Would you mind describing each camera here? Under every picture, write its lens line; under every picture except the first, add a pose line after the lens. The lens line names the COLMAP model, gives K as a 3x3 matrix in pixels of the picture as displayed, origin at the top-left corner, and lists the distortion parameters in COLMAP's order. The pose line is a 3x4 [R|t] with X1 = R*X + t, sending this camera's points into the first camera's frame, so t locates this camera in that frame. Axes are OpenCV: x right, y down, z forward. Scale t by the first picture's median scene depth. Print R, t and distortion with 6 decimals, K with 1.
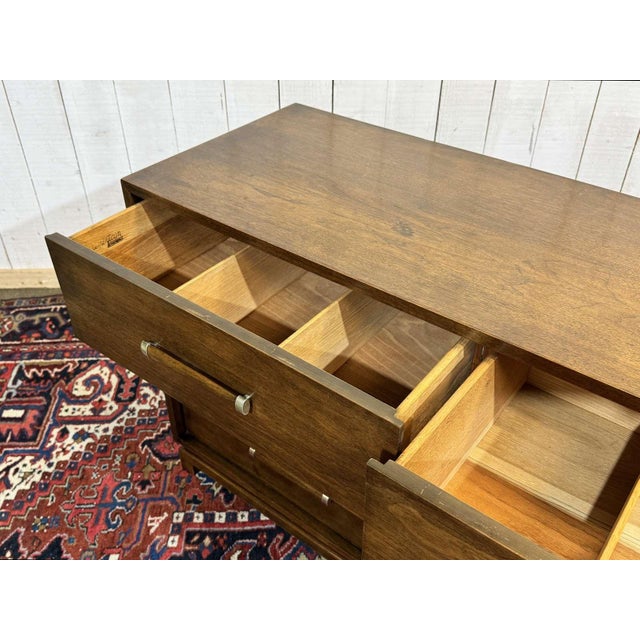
lens RADIAL K [[641.4, 0, 320.0], [0, 641.4, 320.0], [0, 0, 1]] dist [0.170636, -0.453778]
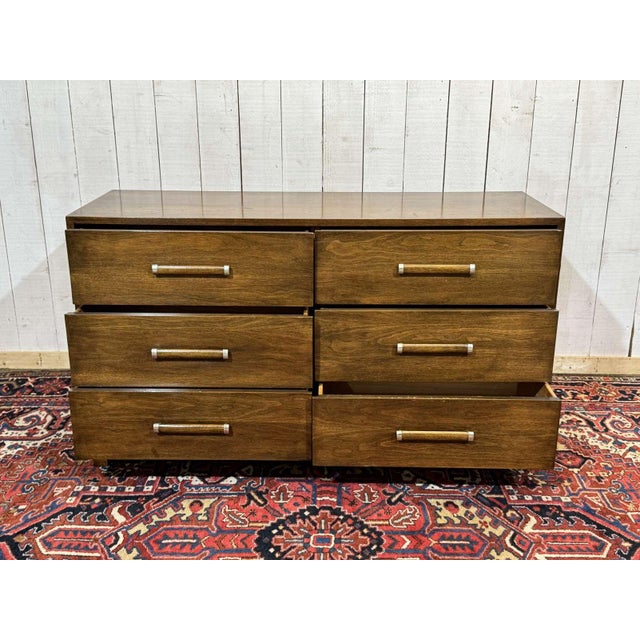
lens RADIAL K [[761.0, 0, 313.9], [0, 761.0, 313.7], [0, 0, 1]] dist [0.214518, -0.538884]
pose [[0.998695, 0.010269, -0.050027, 0.275262], [-0.026946, 0.938079, -0.345371, 0.438252], [0.043382, 0.346269, 0.937132, -0.450924]]
